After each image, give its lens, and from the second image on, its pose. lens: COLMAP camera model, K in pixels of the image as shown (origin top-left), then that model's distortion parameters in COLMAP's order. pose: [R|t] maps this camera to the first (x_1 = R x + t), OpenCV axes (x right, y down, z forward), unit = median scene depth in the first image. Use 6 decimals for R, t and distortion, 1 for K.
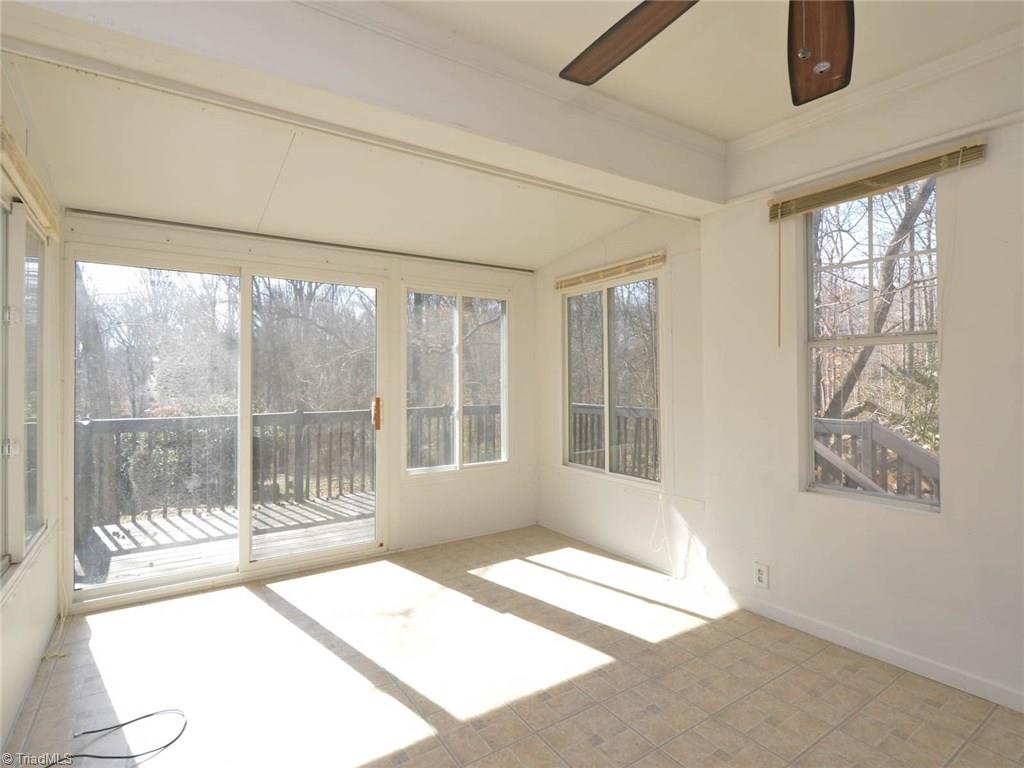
lens RADIAL K [[510.2, 0, 512.6], [0, 510.2, 374.7], [0, 0, 1]] dist [0.012520, -0.013085]
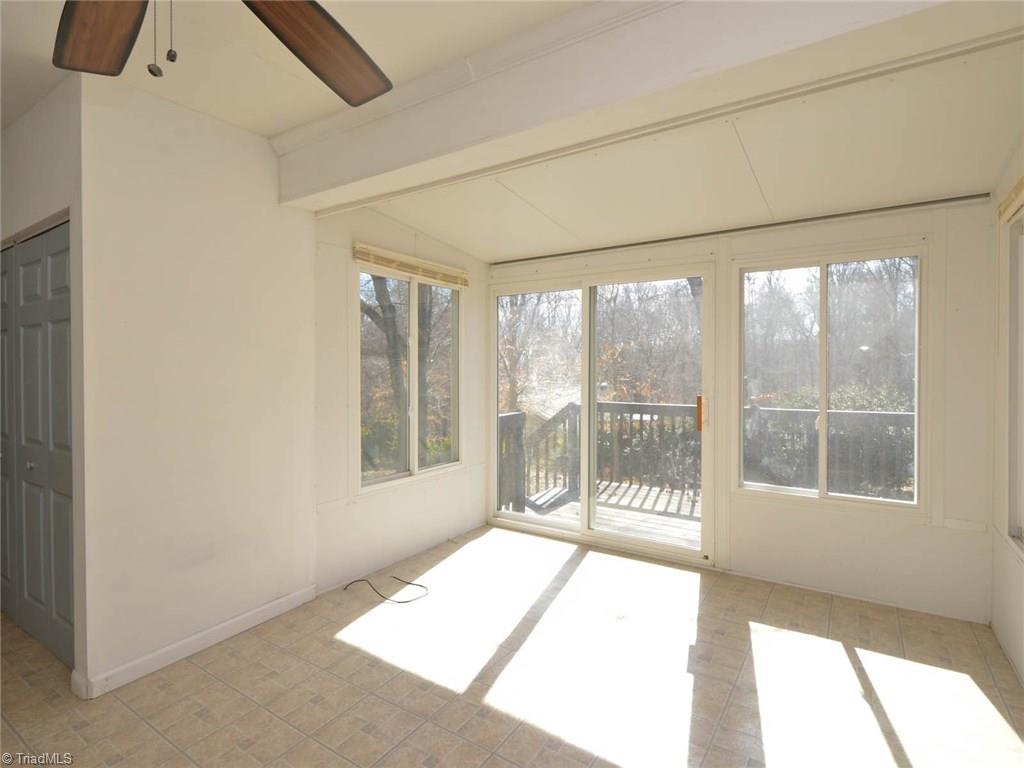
lens RADIAL K [[510.2, 0, 512.6], [0, 510.2, 374.7], [0, 0, 1]] dist [0.012520, -0.013085]
pose [[0.402381, 0.008896, -0.915429, 0.489853], [0.000524, 0.999950, 0.009947, -0.003123], [0.915472, -0.004482, 0.402356, 0.354050]]
